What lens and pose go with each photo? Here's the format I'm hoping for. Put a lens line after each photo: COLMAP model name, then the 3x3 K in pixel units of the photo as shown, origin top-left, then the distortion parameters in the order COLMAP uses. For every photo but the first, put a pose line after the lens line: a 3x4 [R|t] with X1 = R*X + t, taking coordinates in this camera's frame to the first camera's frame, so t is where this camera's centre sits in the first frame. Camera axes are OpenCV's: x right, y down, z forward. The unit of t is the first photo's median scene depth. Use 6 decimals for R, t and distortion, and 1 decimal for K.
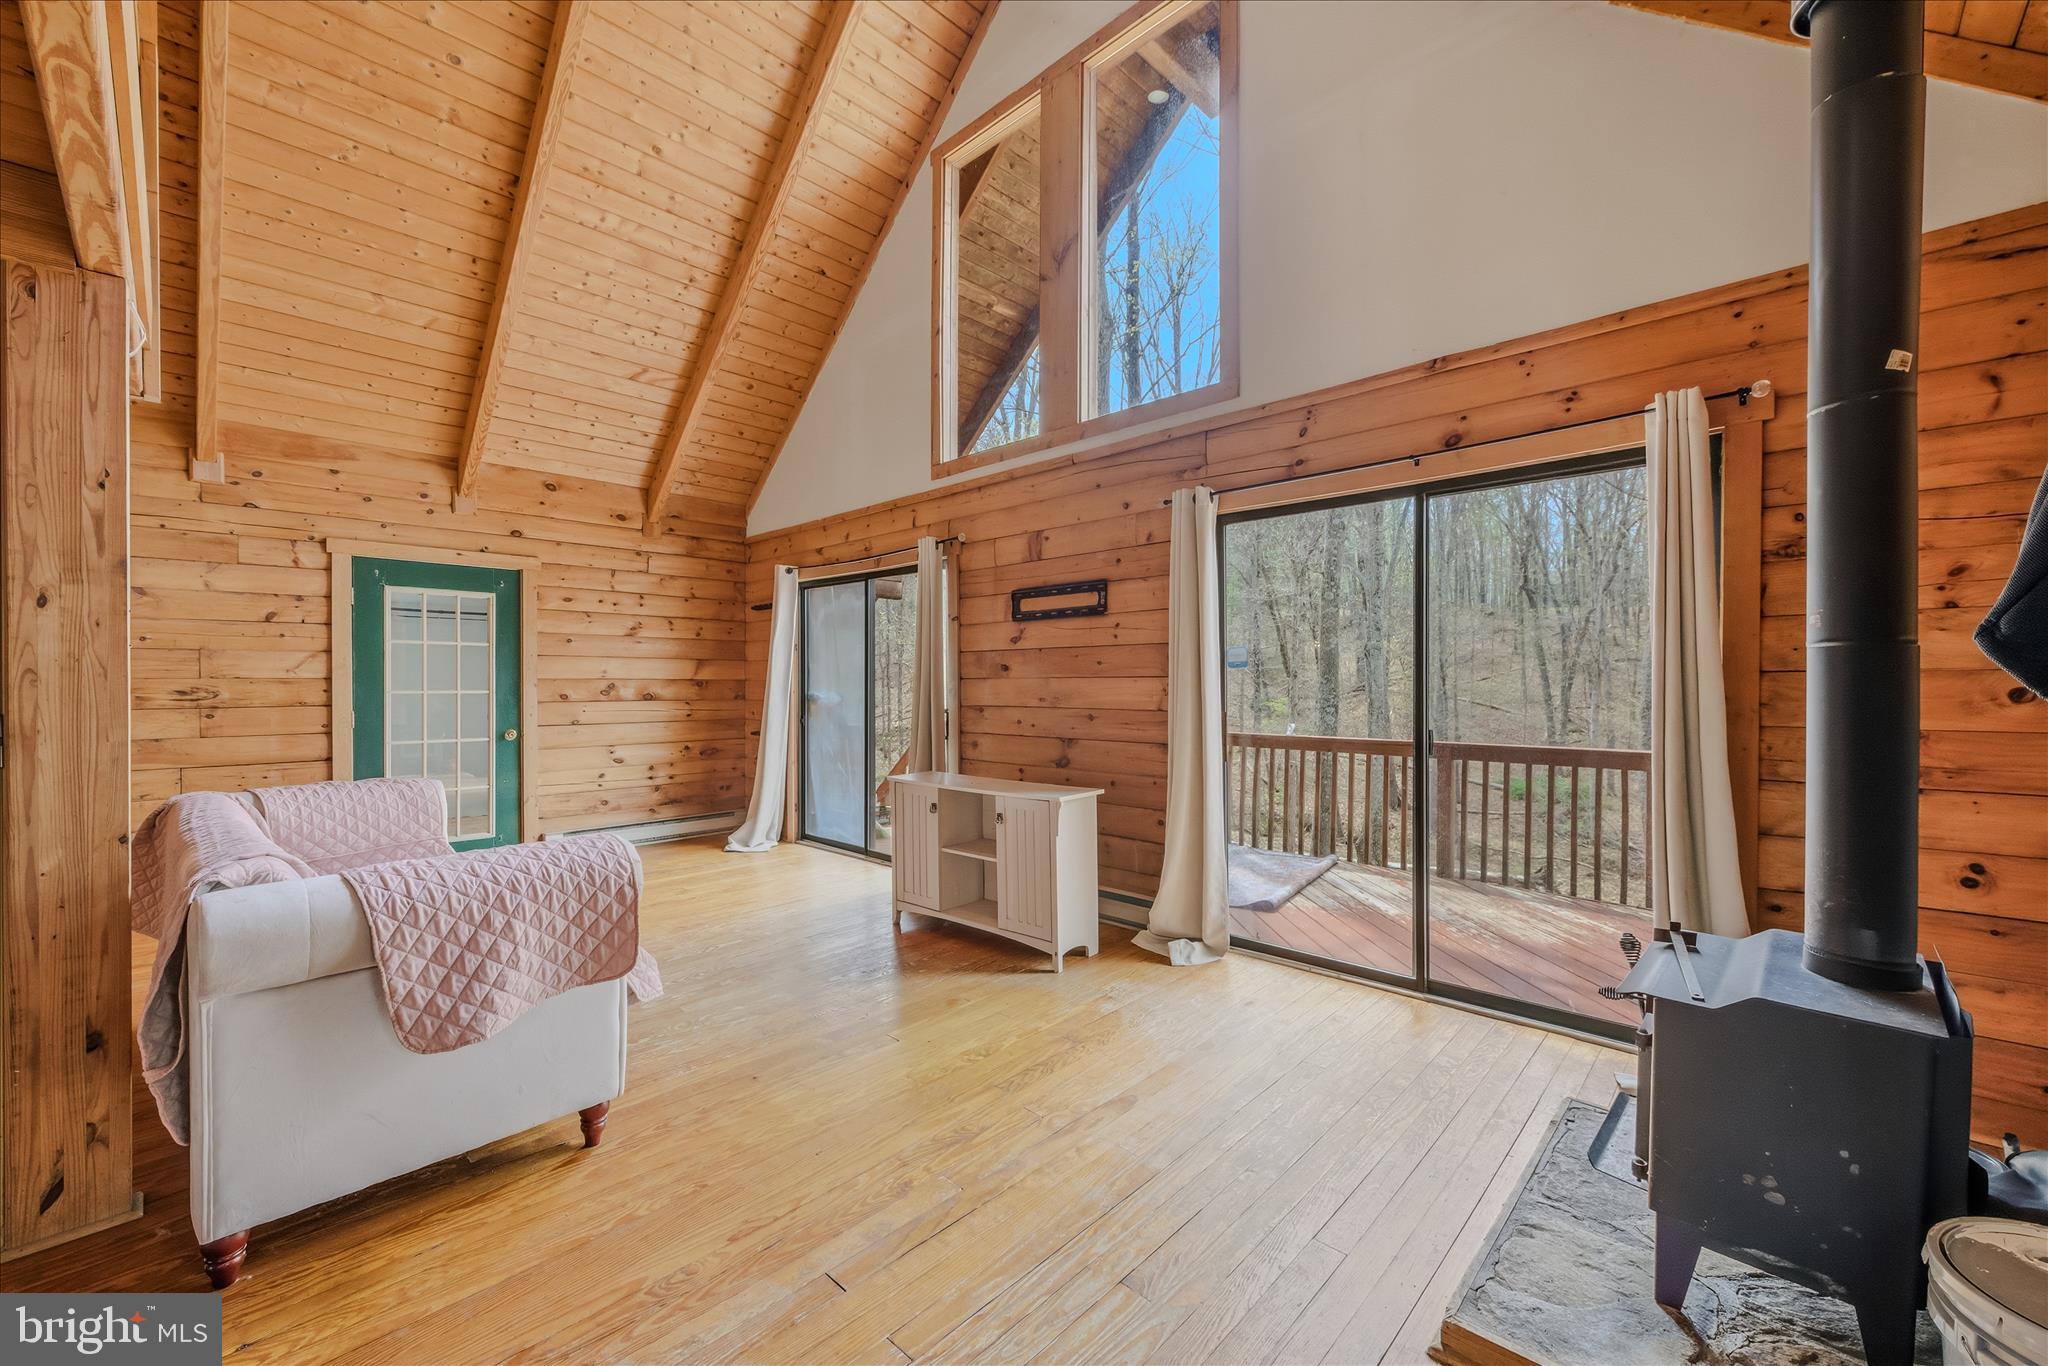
lens RADIAL K [[810.5, 0, 1031.6], [0, 810.5, 680.0], [0, 0, 1]] dist [0.009079, 0.000140]
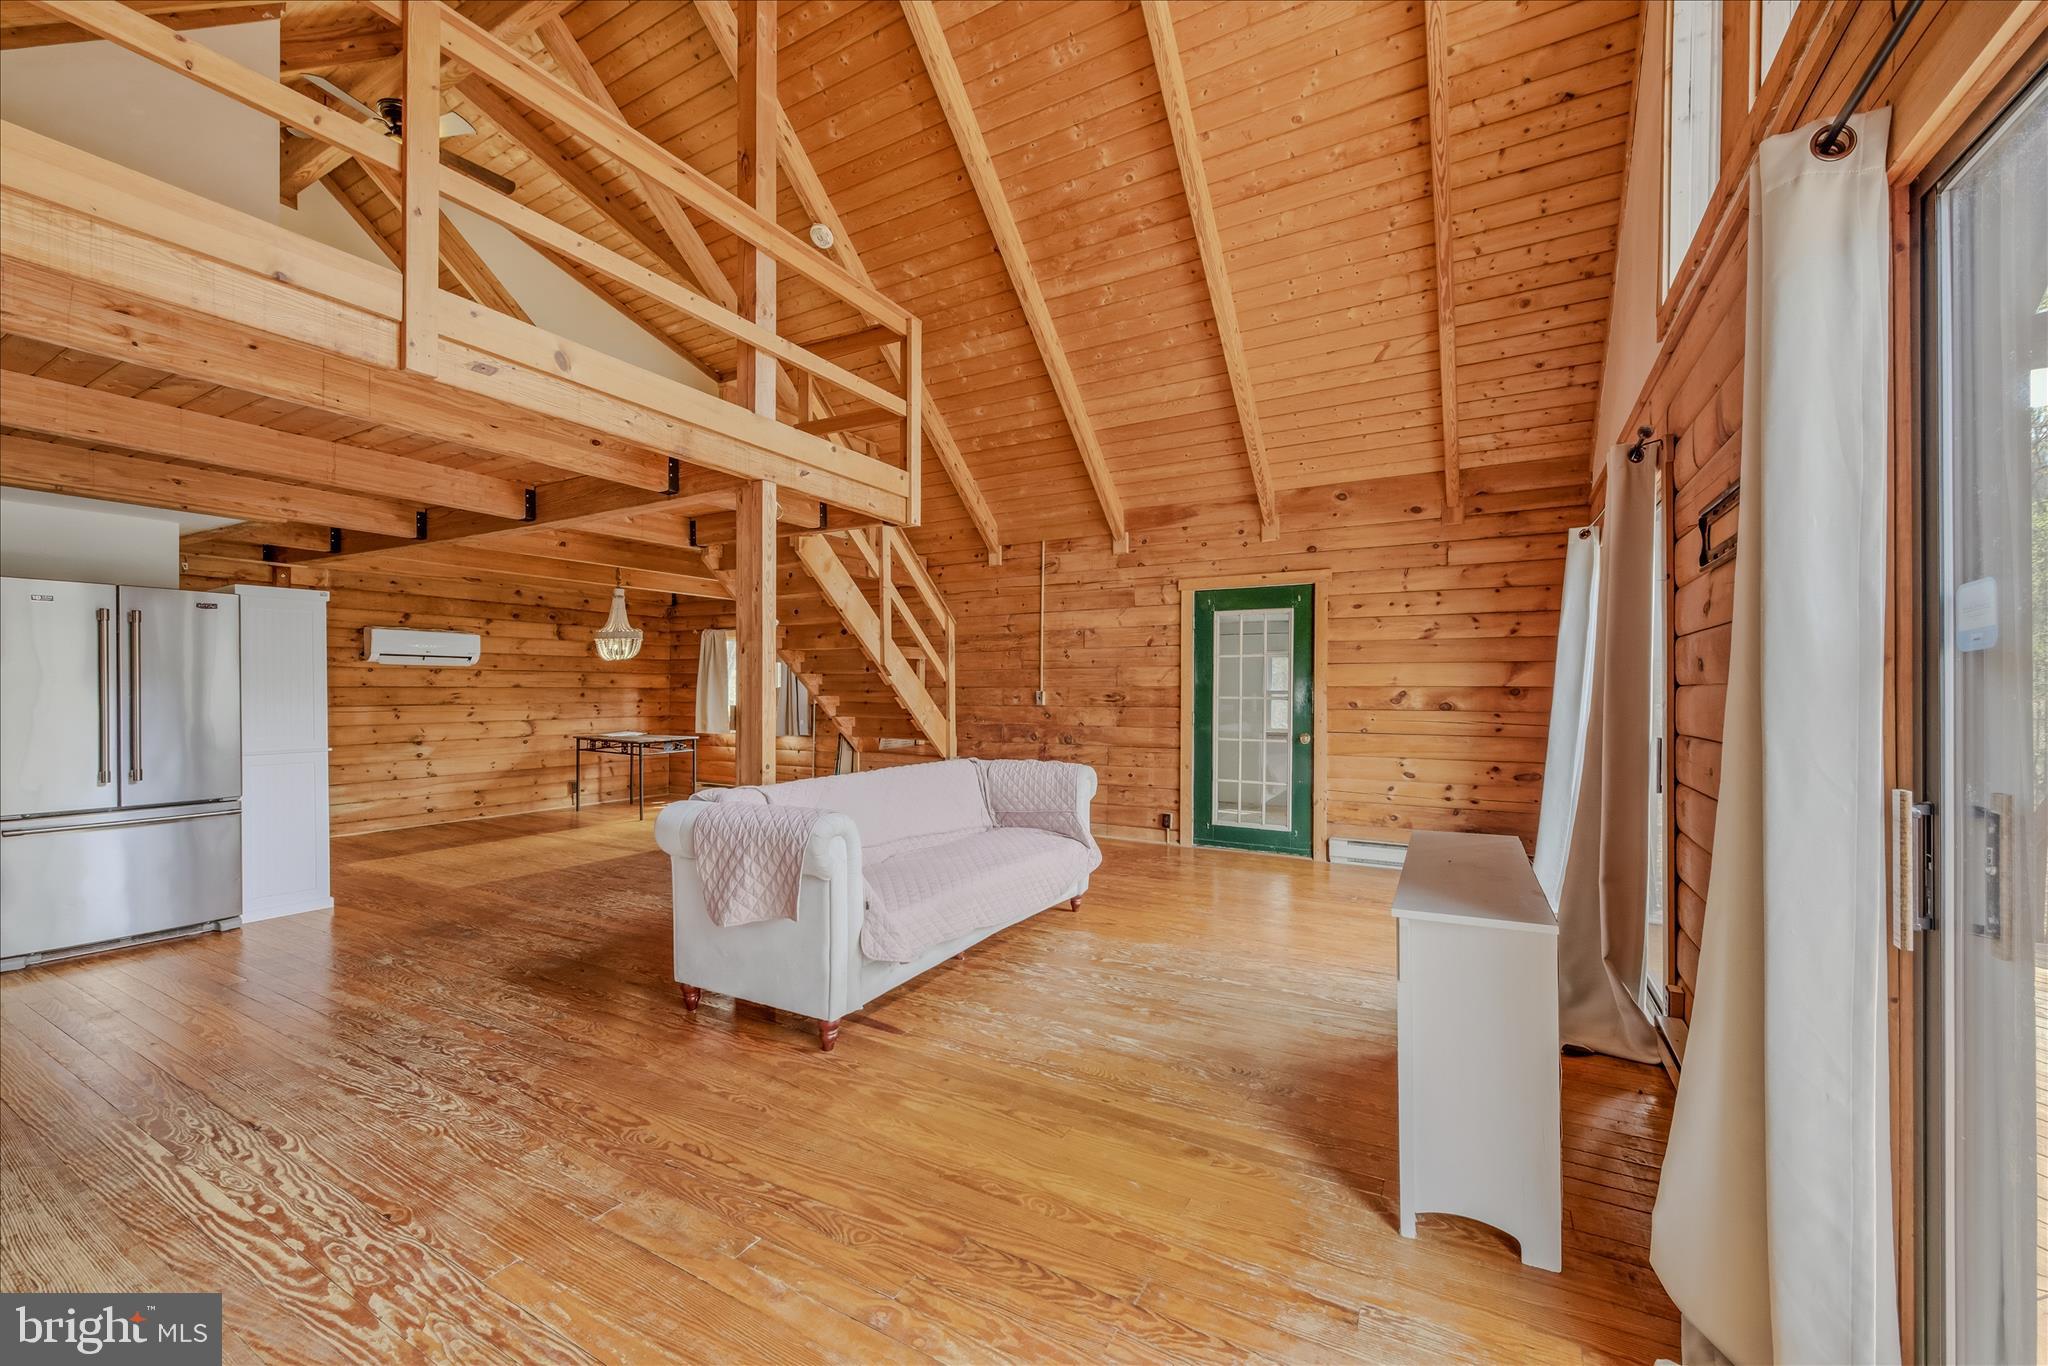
lens RADIAL K [[810.5, 0, 1028.1], [0, 810.5, 691.7], [0, 0, 1]] dist [0.009079, 0.000140]
pose [[0.244654, 0.006523, -0.969588, 0.304440], [0.000916, 0.999975, 0.006958, -0.002383], [0.969610, -0.002591, 0.244642, 0.386828]]
